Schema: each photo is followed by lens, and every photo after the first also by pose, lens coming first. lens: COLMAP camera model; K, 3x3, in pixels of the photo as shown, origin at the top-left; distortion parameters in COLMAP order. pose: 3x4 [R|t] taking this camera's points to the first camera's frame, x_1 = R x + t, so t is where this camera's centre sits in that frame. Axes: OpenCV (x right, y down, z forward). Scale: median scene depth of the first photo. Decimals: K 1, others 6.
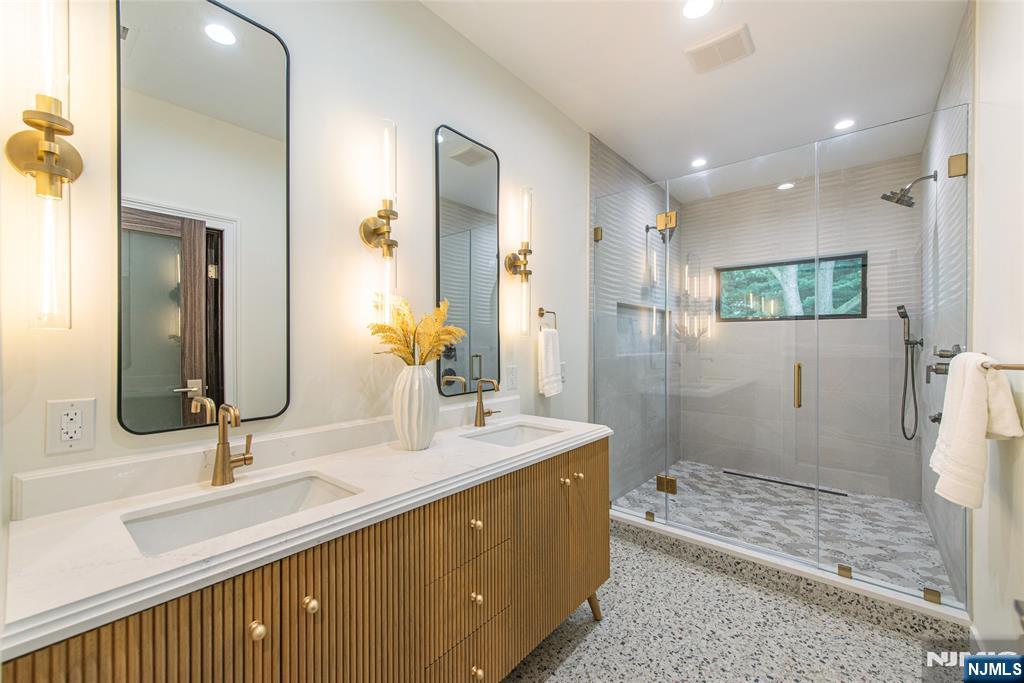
lens RADIAL K [[418.1, 0, 508.8], [0, 418.1, 341.3], [0, 0, 1]] dist [0.000860, -0.000230]
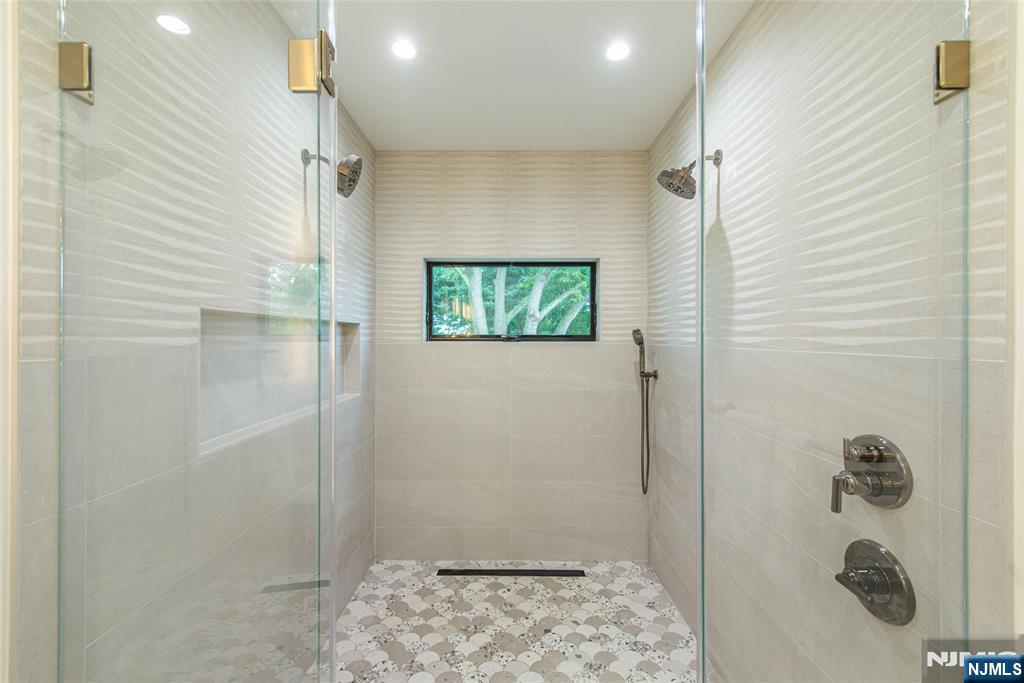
lens RADIAL K [[402.4, 0, 509.5], [0, 402.4, 337.0], [0, 0, 1]] dist [0.011324, -0.001164]
pose [[0.765688, 0.001177, 0.643211, 0.223332], [-0.003907, 0.999988, 0.002821, -0.066143], [-0.643200, -0.004673, 0.765684, 0.517033]]
